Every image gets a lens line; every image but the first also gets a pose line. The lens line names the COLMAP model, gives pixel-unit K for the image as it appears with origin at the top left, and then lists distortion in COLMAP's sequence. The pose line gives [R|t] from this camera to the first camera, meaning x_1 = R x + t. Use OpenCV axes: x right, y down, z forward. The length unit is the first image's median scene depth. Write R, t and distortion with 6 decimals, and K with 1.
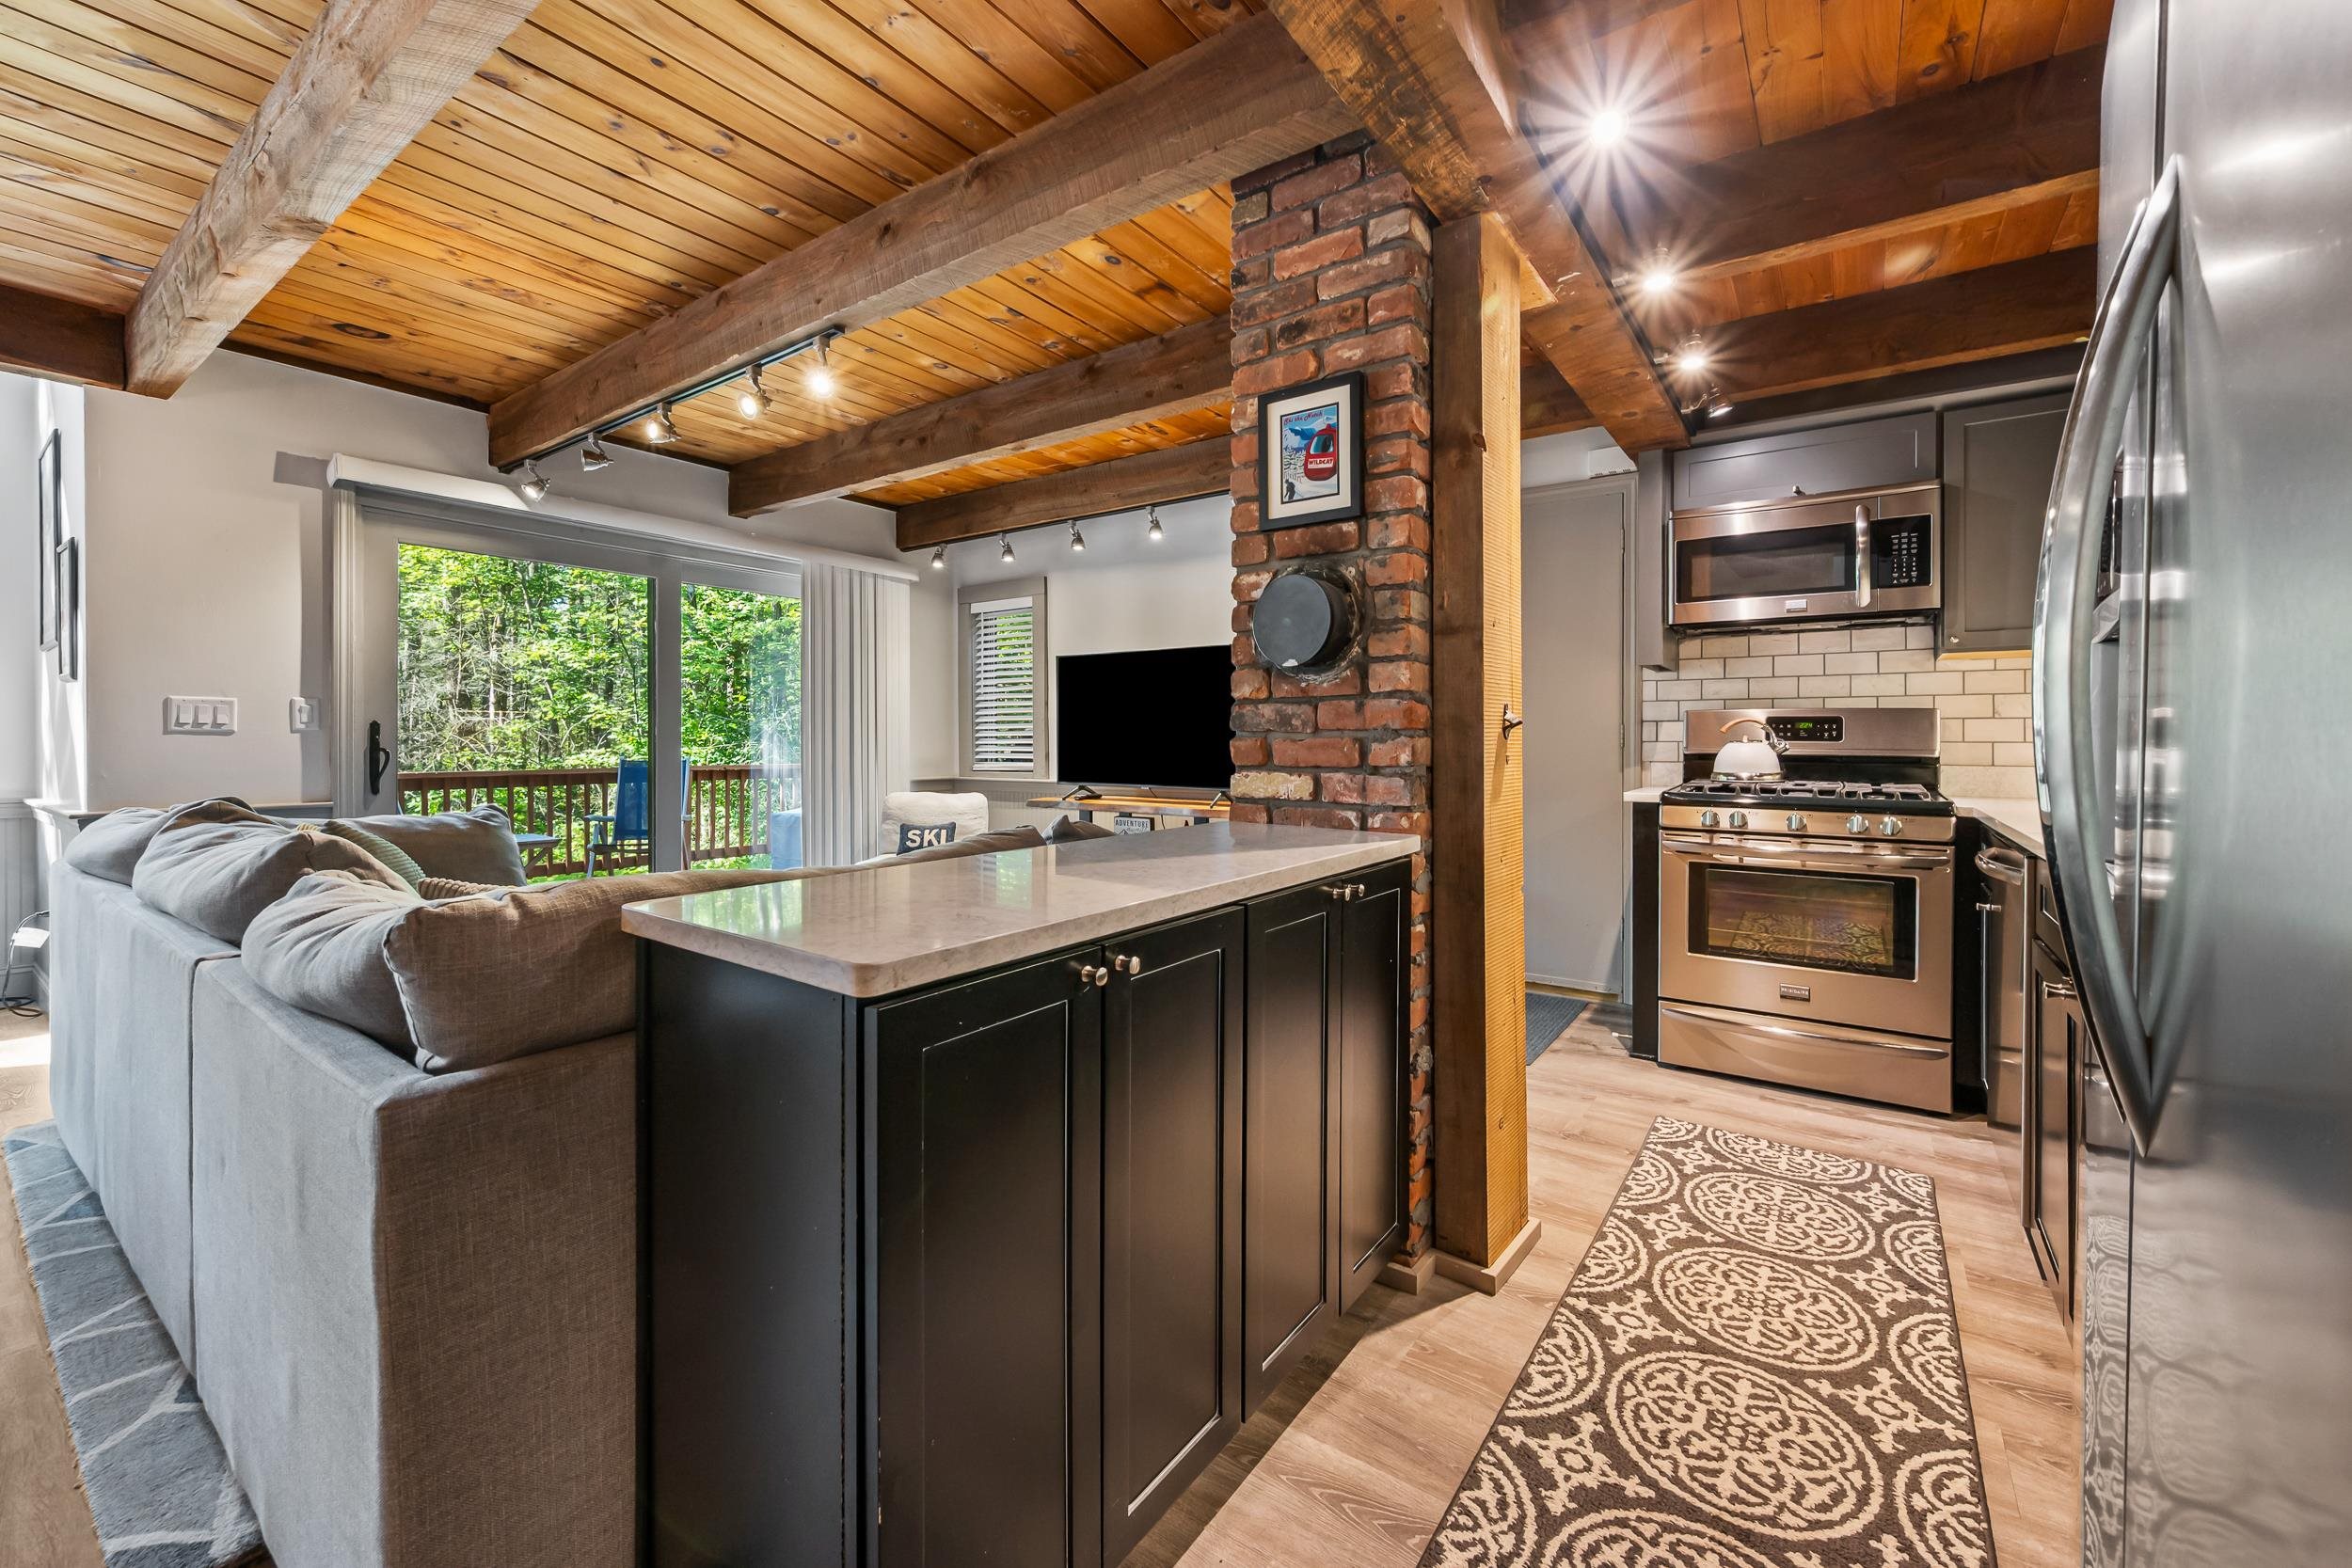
lens RADIAL K [[936.9, 0, 1191.5], [0, 936.9, 742.4], [0, 0, 1]] dist [-0.000678, 0.000389]
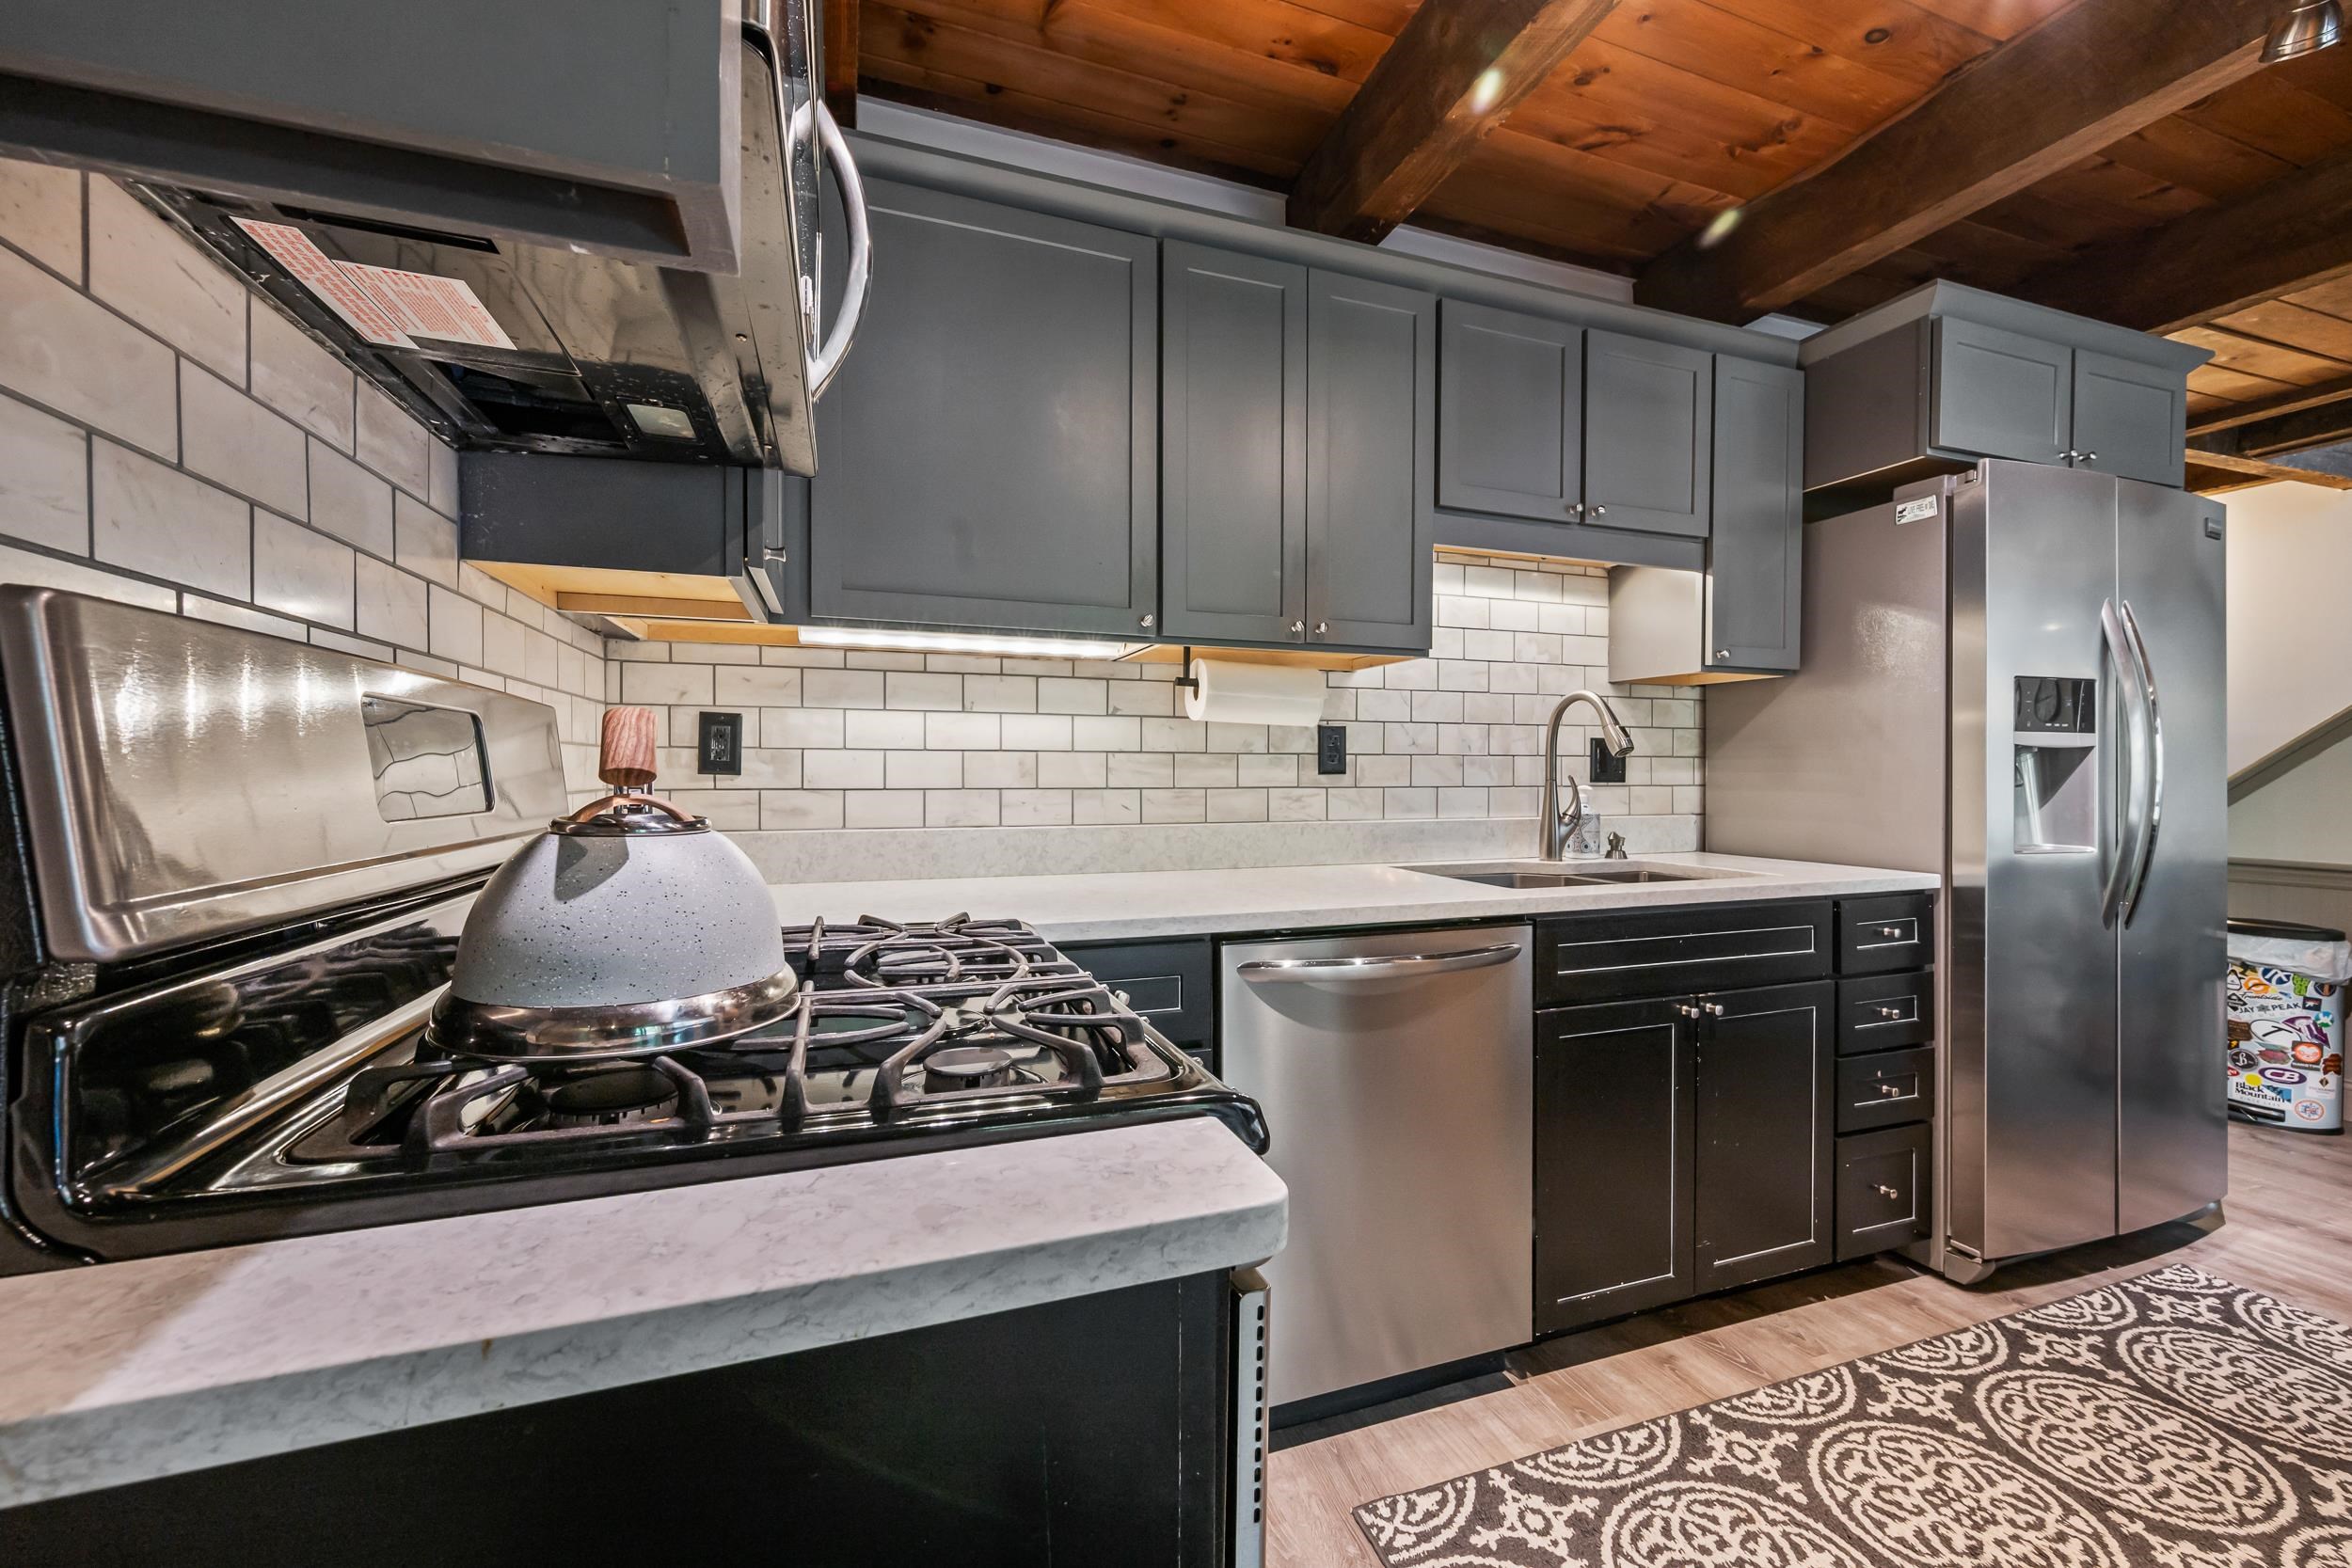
lens RADIAL K [[936.9, 0, 1177.3], [0, 936.9, 777.0], [0, 0, 1]] dist [-0.000678, 0.000389]
pose [[-0.818169, -0.005203, 0.574955, 0.729785], [0.001576, 0.999935, 0.011292, -0.027261], [-0.574976, 0.010145, -0.818107, 2.124917]]
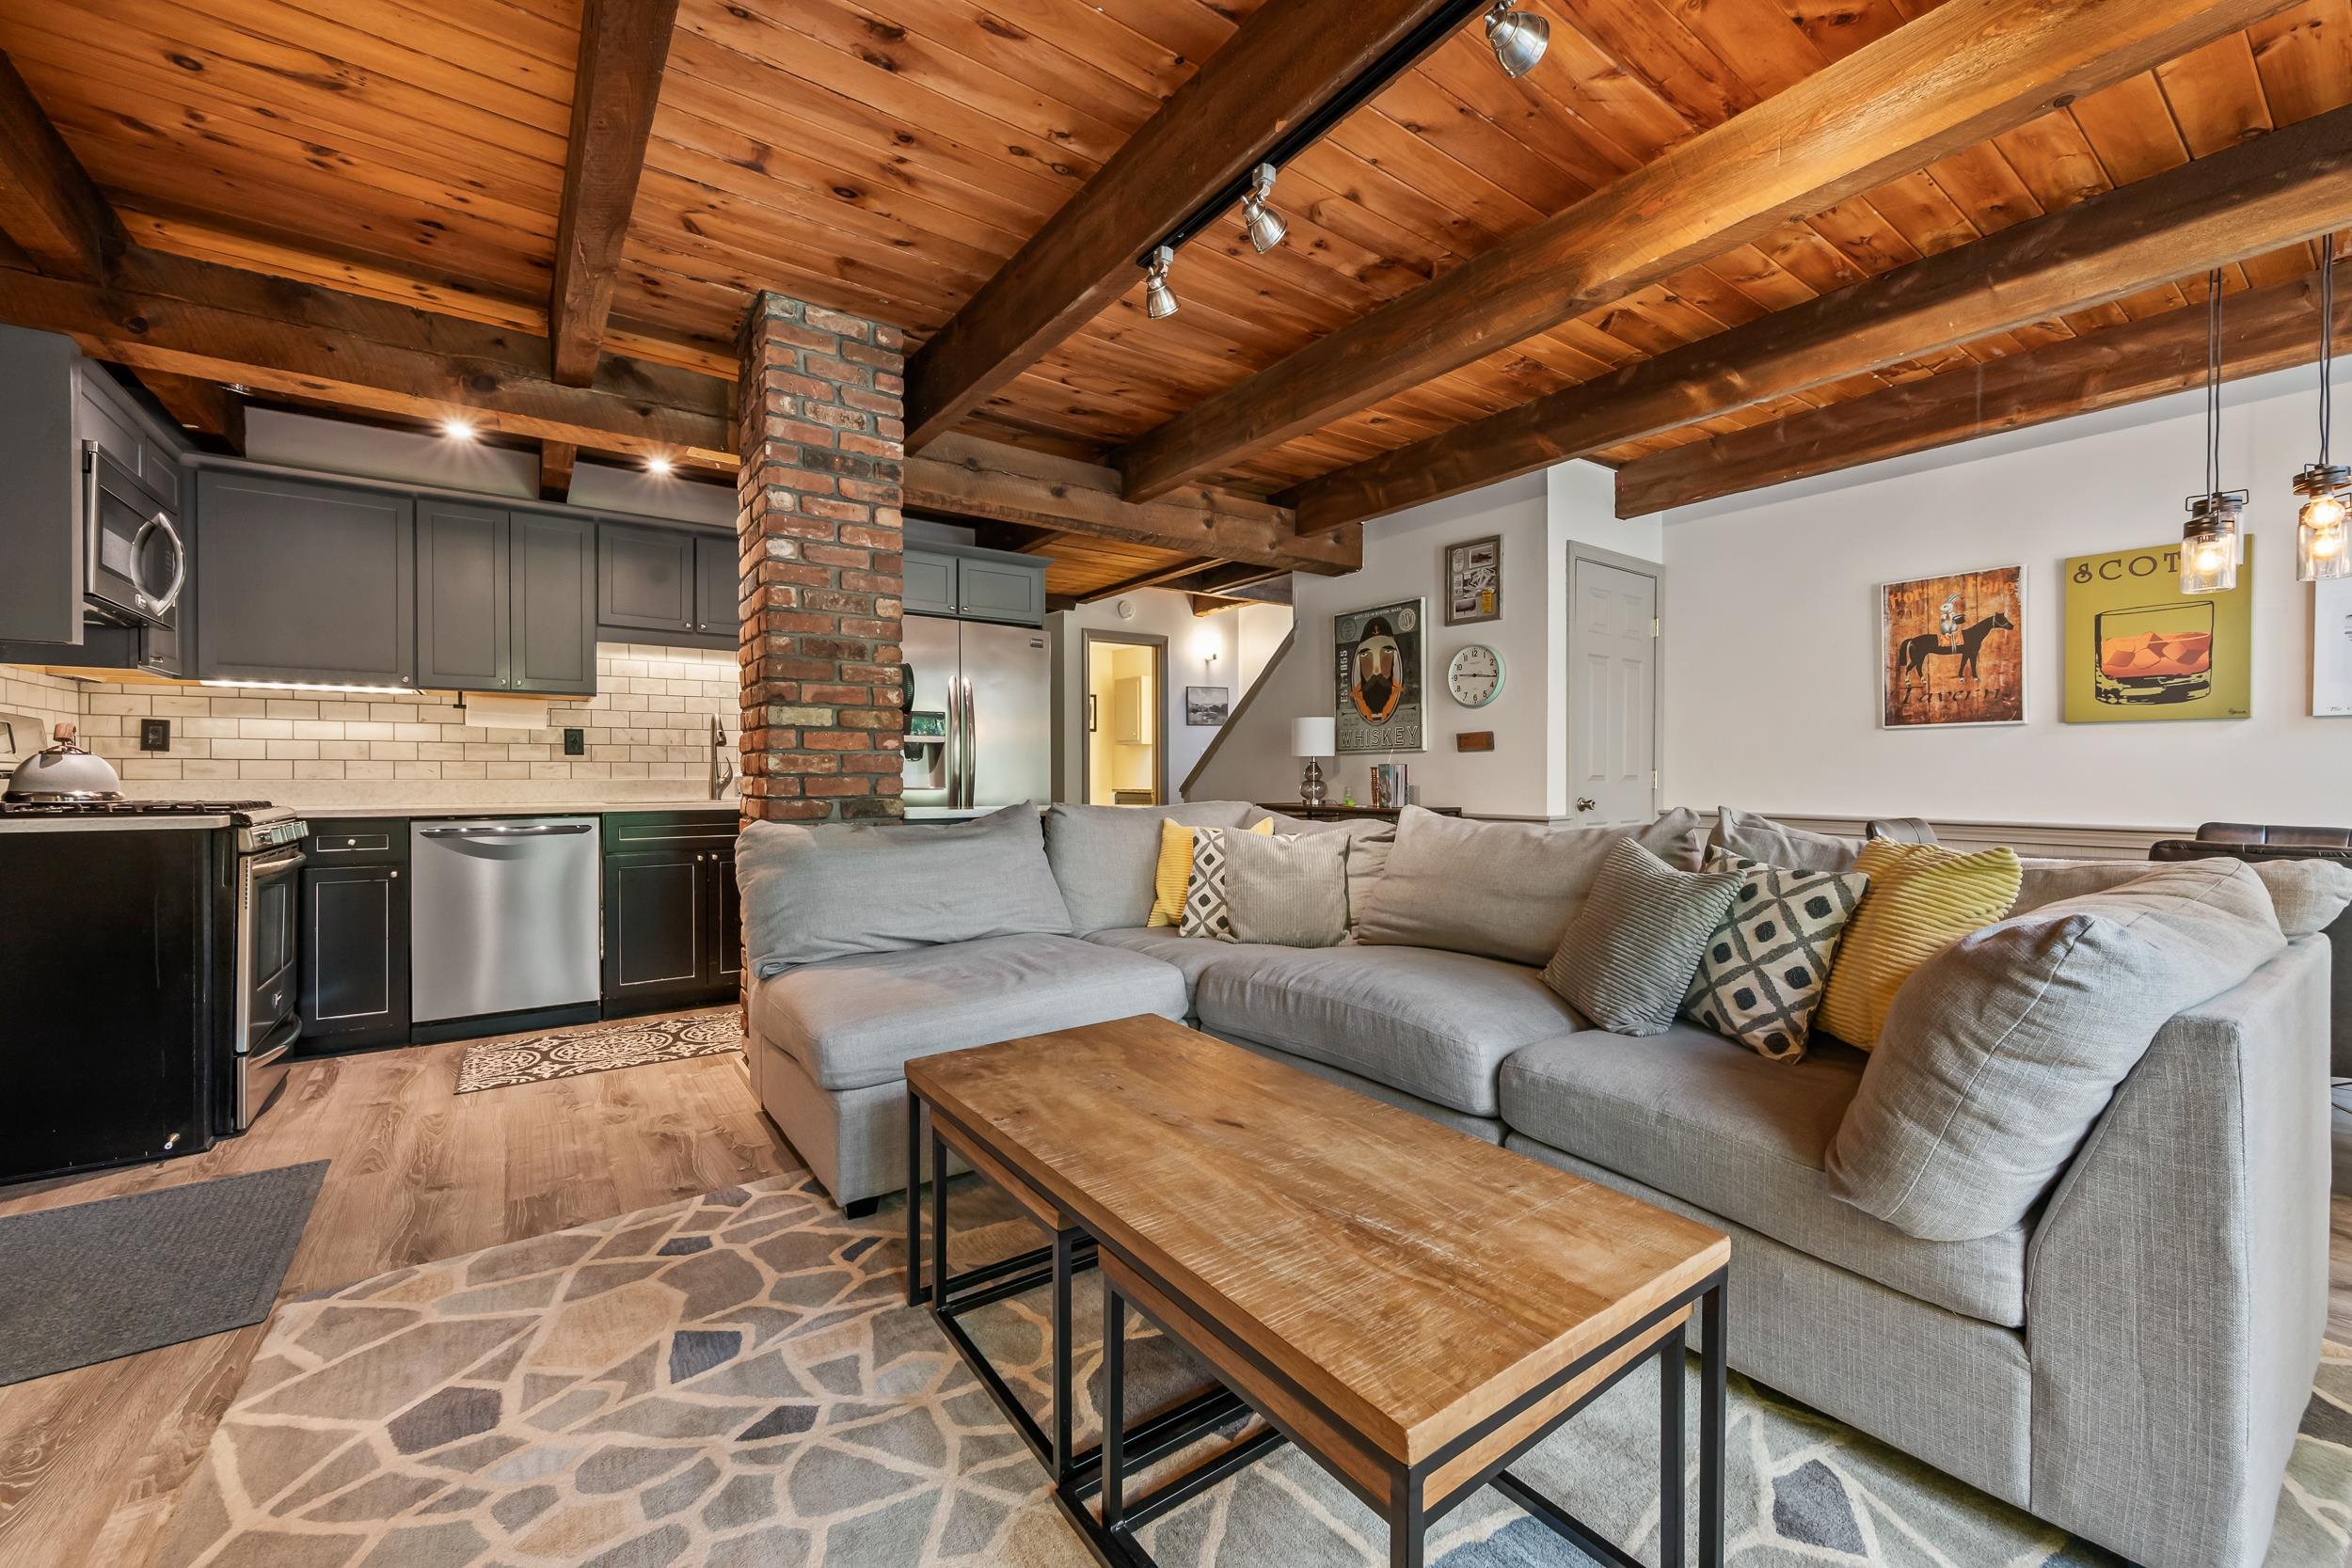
lens RADIAL K [[936.9, 0, 1184.4], [0, 936.9, 780.4], [0, 0, 1]] dist [-0.000678, 0.000389]
pose [[-0.947175, 0.002647, 0.320707, -1.057266], [0.005516, 0.999952, 0.008038, 0.041574], [-0.320671, 0.009383, -0.947144, 2.789542]]
